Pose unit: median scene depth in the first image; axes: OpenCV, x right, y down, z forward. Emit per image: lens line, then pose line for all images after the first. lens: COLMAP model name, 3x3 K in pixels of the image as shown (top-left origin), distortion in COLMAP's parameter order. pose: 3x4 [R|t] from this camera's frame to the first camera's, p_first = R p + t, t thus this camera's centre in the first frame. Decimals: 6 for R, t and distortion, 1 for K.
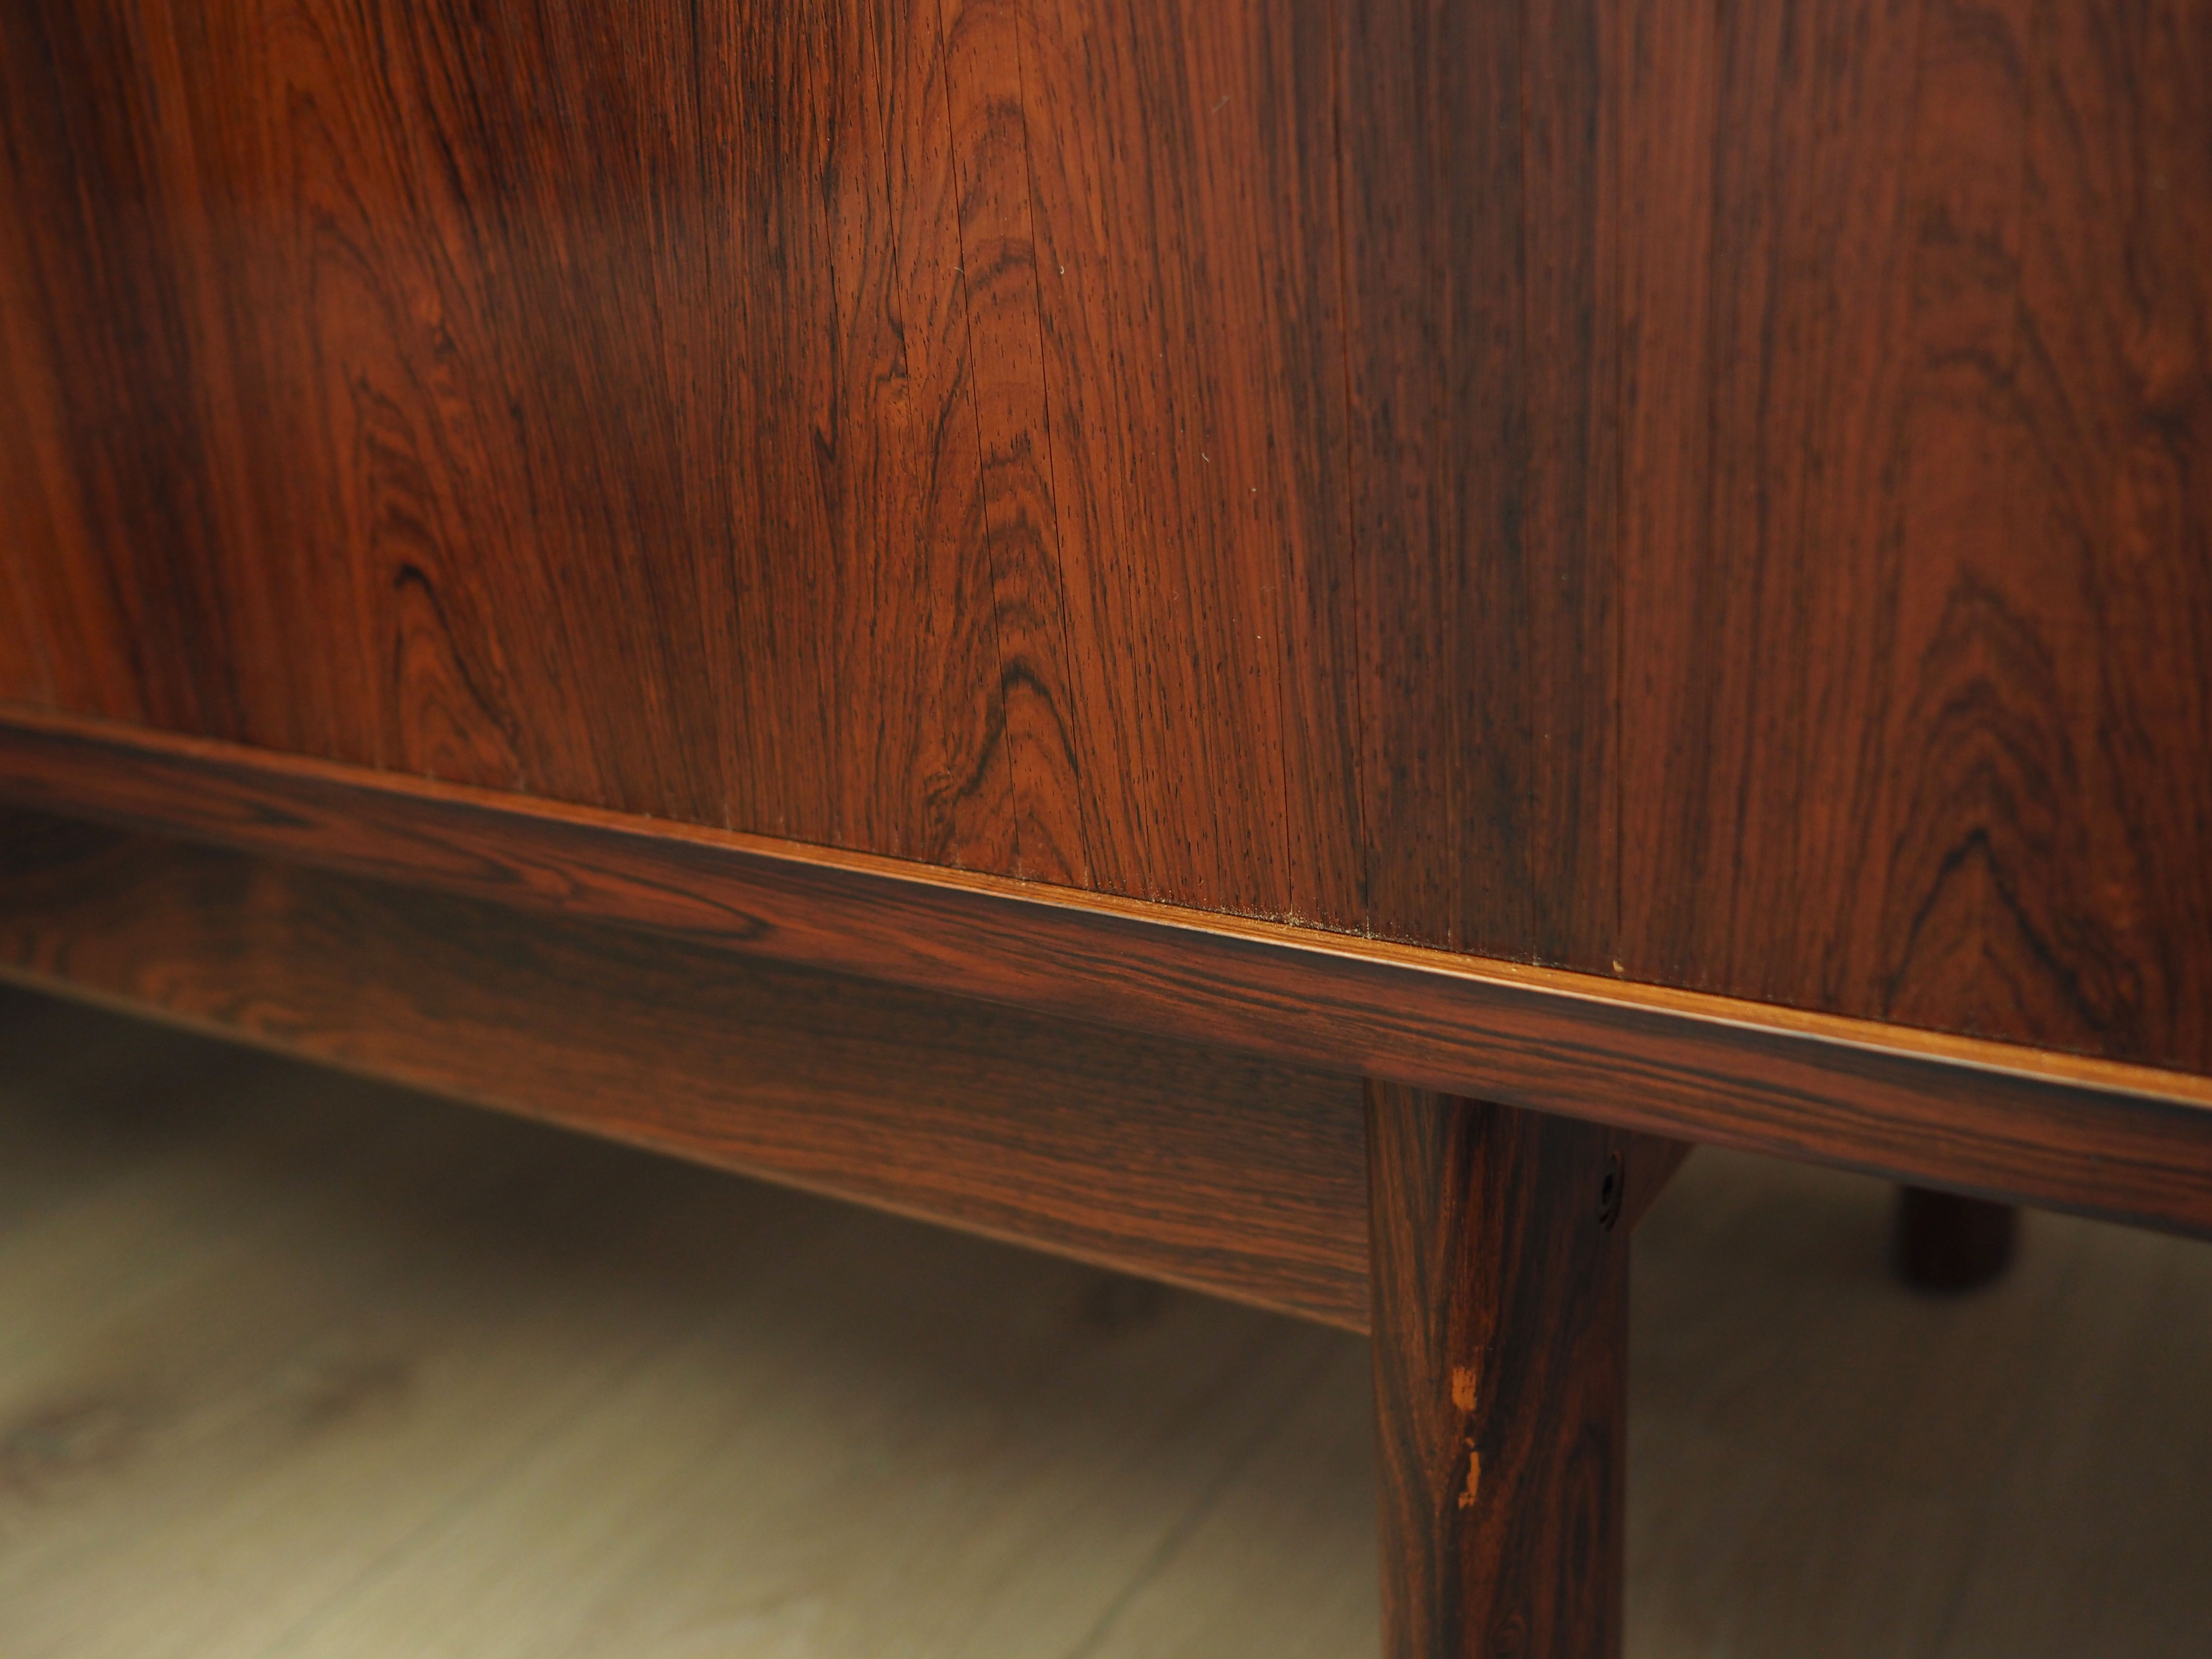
lens RADIAL K [[2365.2, 0, 1153.8], [0, 2365.2, 864.9], [0, 0, 1]] dist [-0.019249, 0.008446]
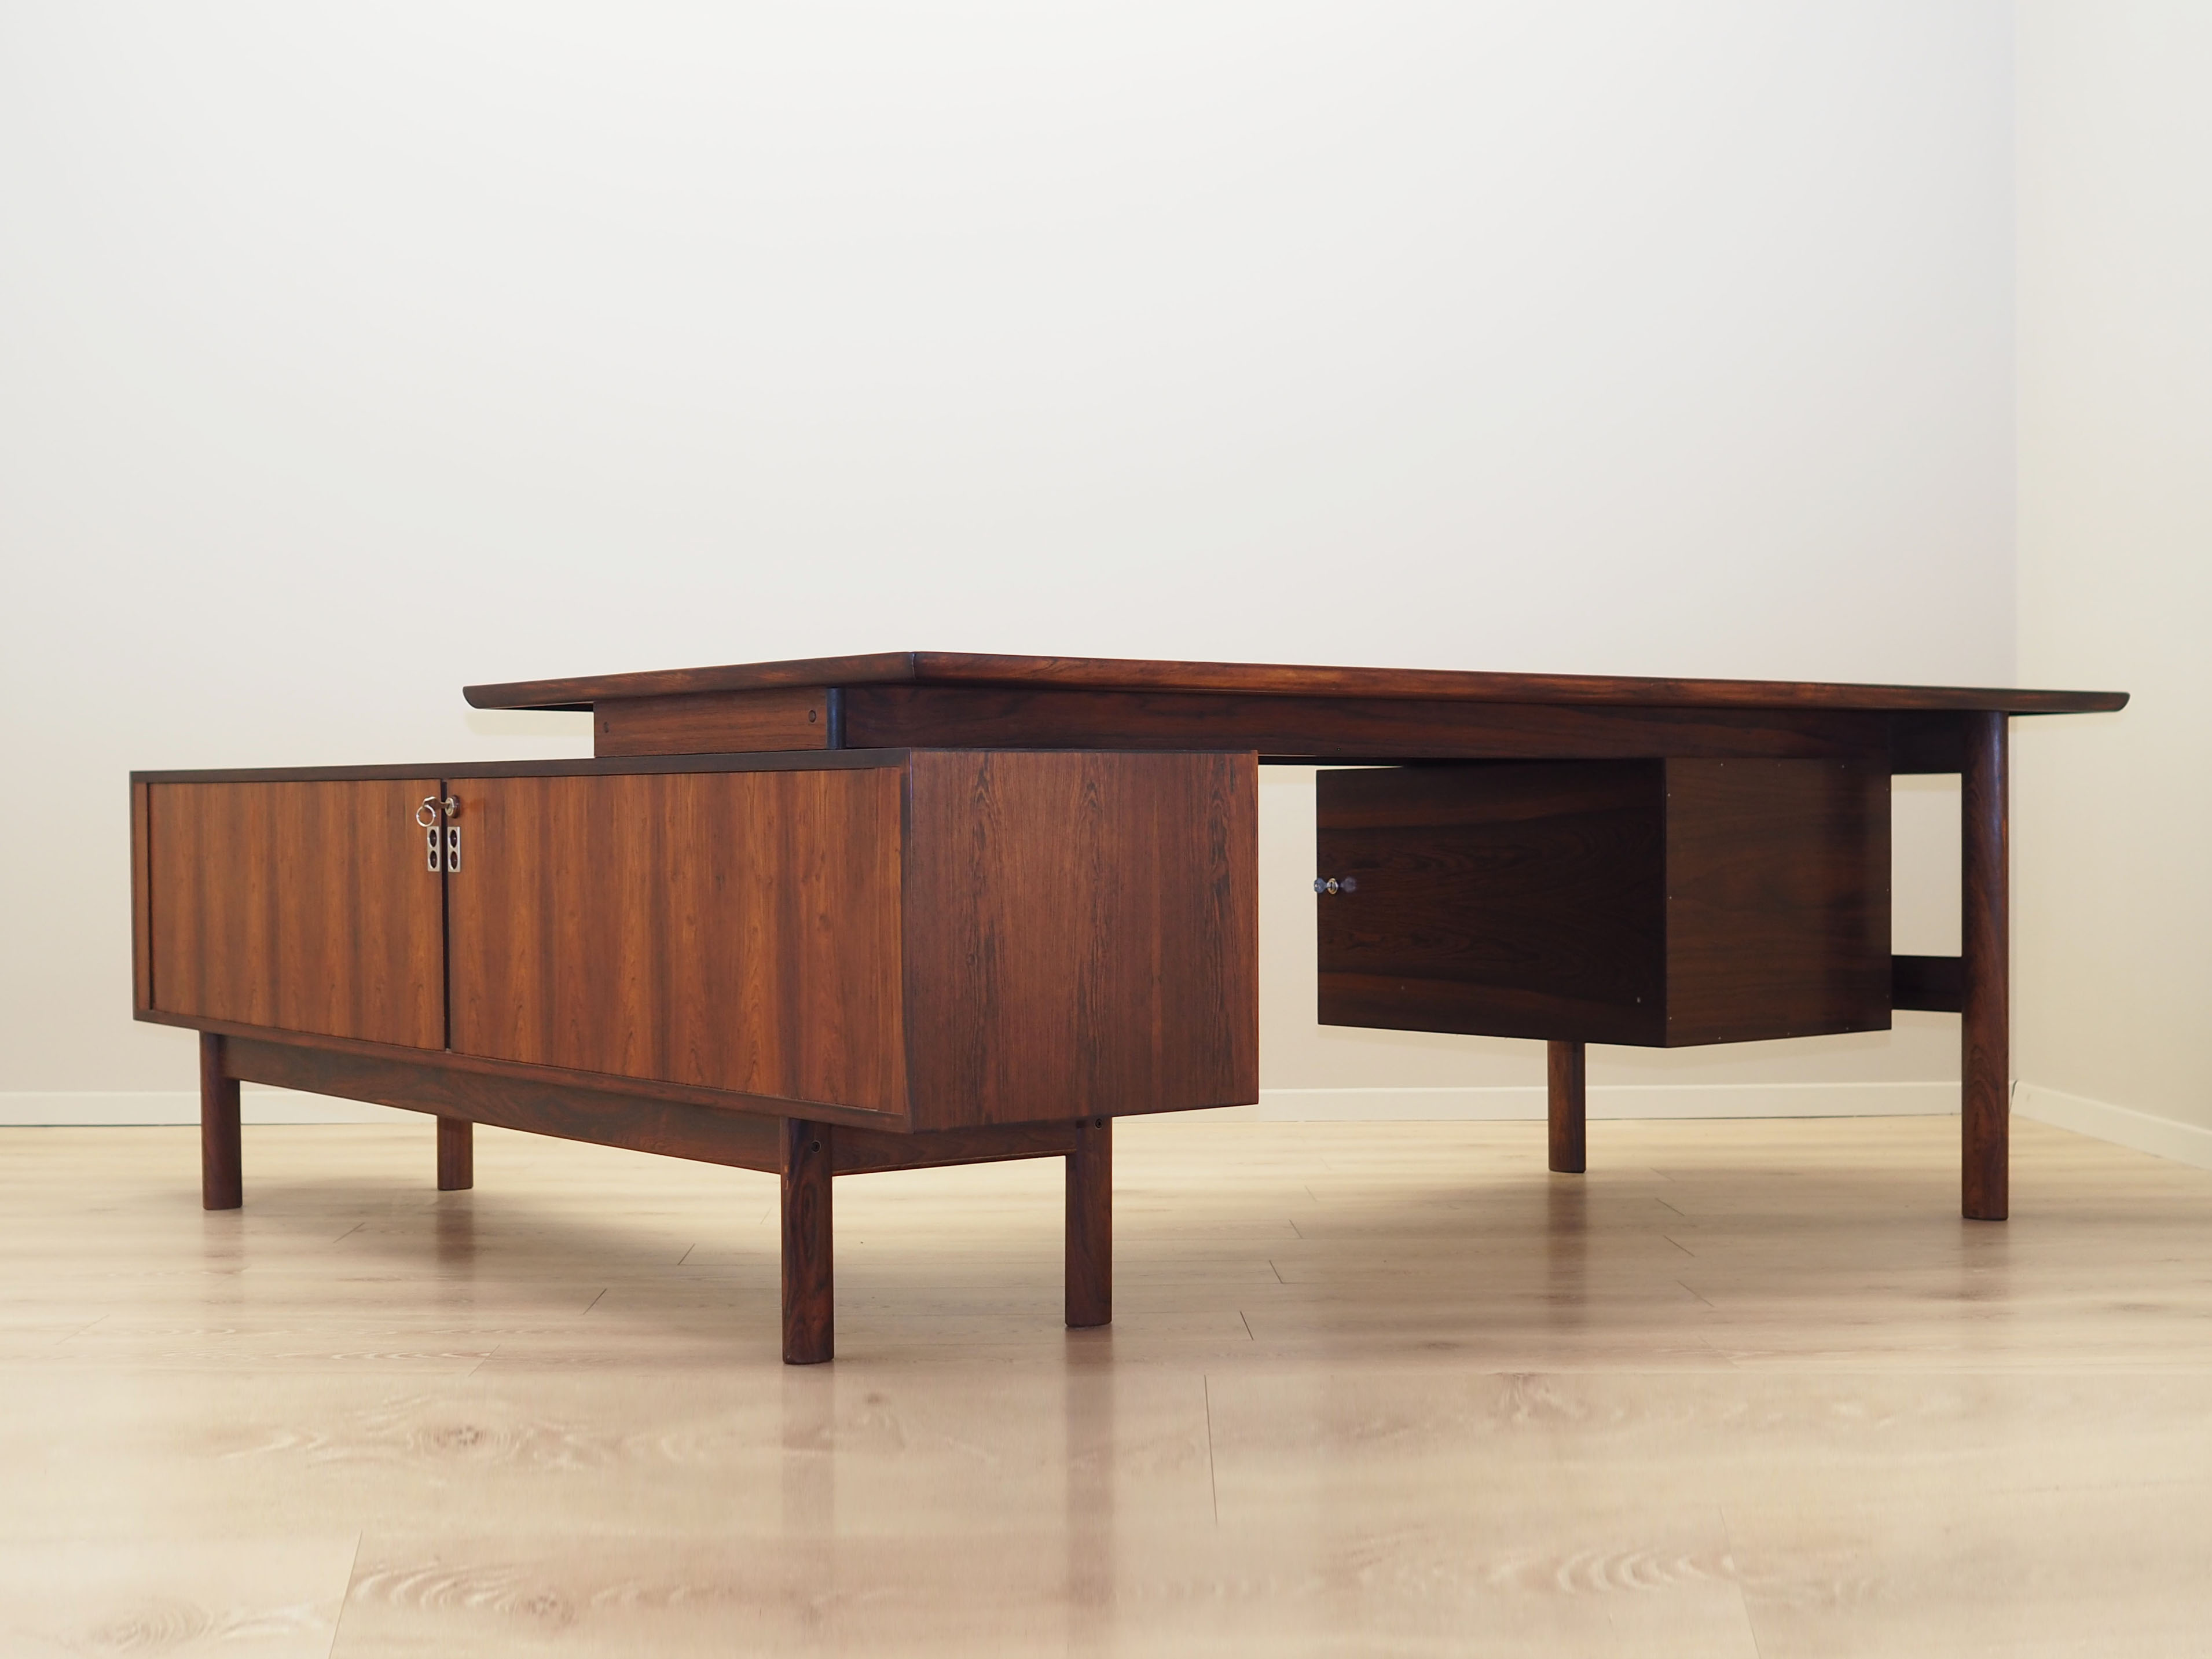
lens RADIAL K [[3015.5, 0, 1106.0], [0, 3015.5, 829.5], [0, 0, 1]] dist [-0.204120, 1.677405]
pose [[0.928021, 0.055500, -0.368370, 3.844044], [-0.186402, 0.925329, -0.330182, 1.869492], [0.322538, 0.375081, 0.869070, -6.157623]]
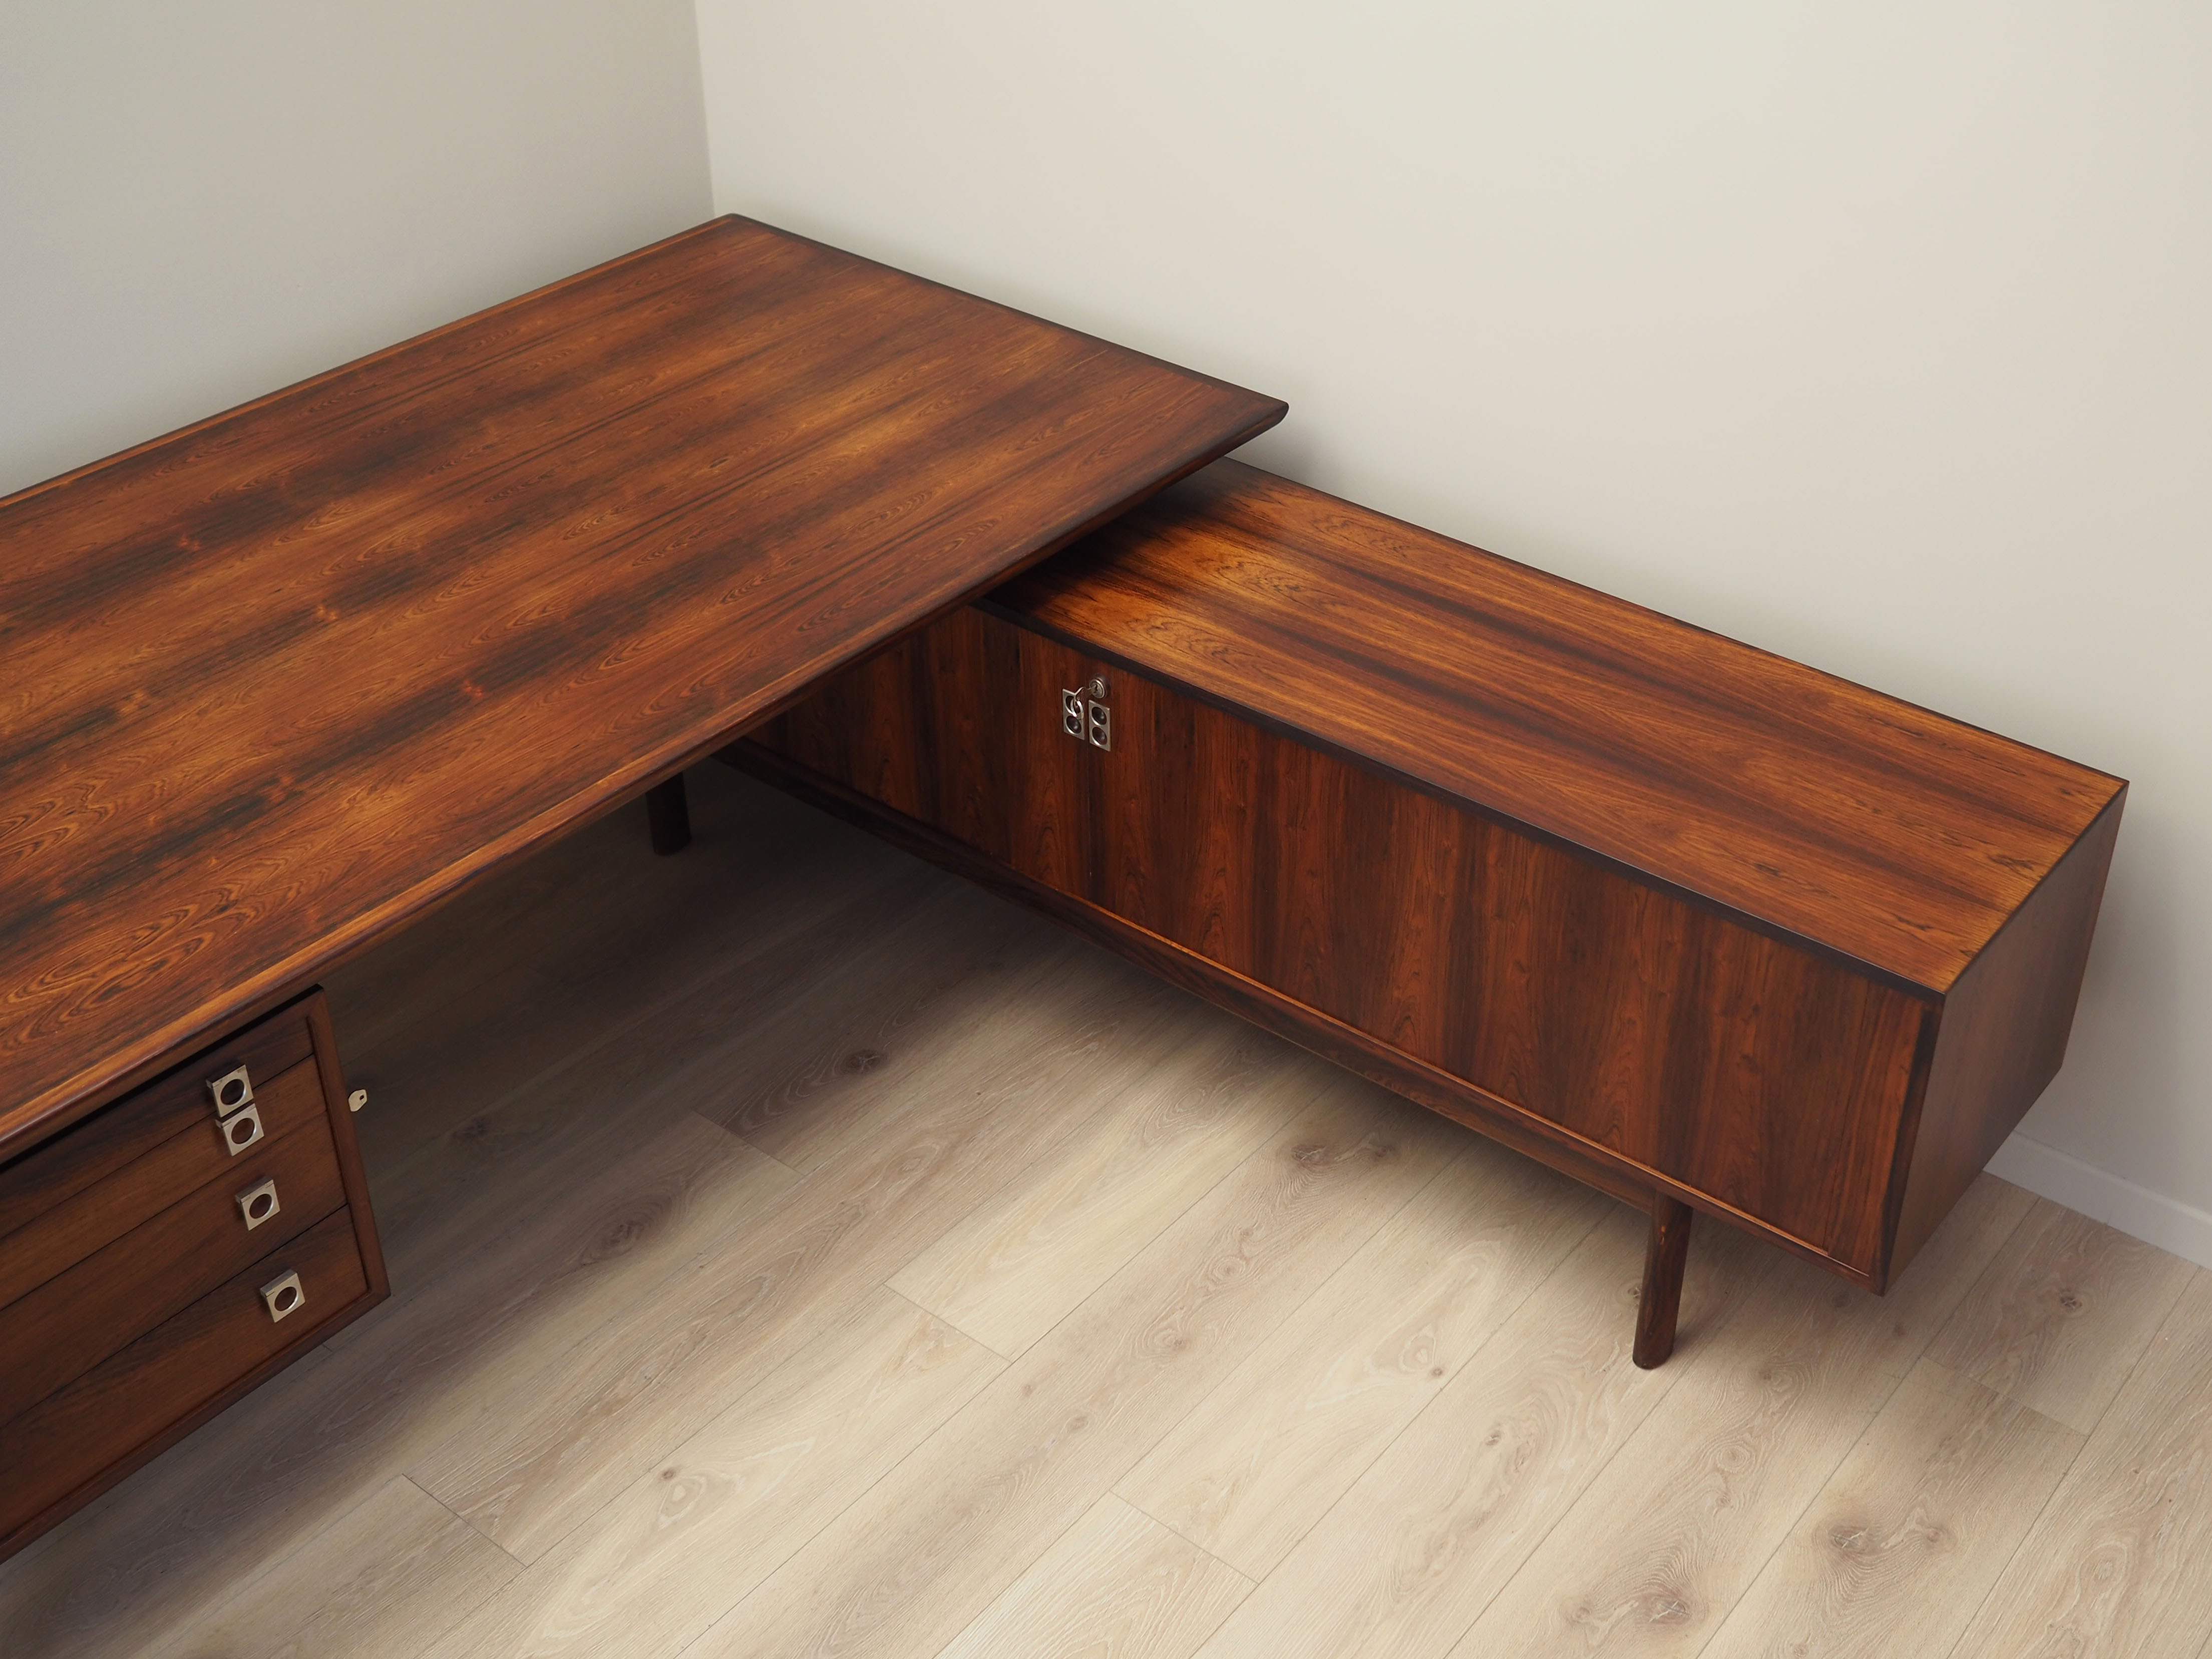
lens RADIAL K [[2616.7, 0, 1297.0], [0, 2616.7, 758.2], [0, 0, 1]] dist [-0.027174, 0.035165]
pose [[0.990009, 0.132704, -0.047656, -0.689045], [-0.122153, 0.976014, 0.180209, -2.179599], [0.070427, -0.172587, 0.982473, -5.835414]]
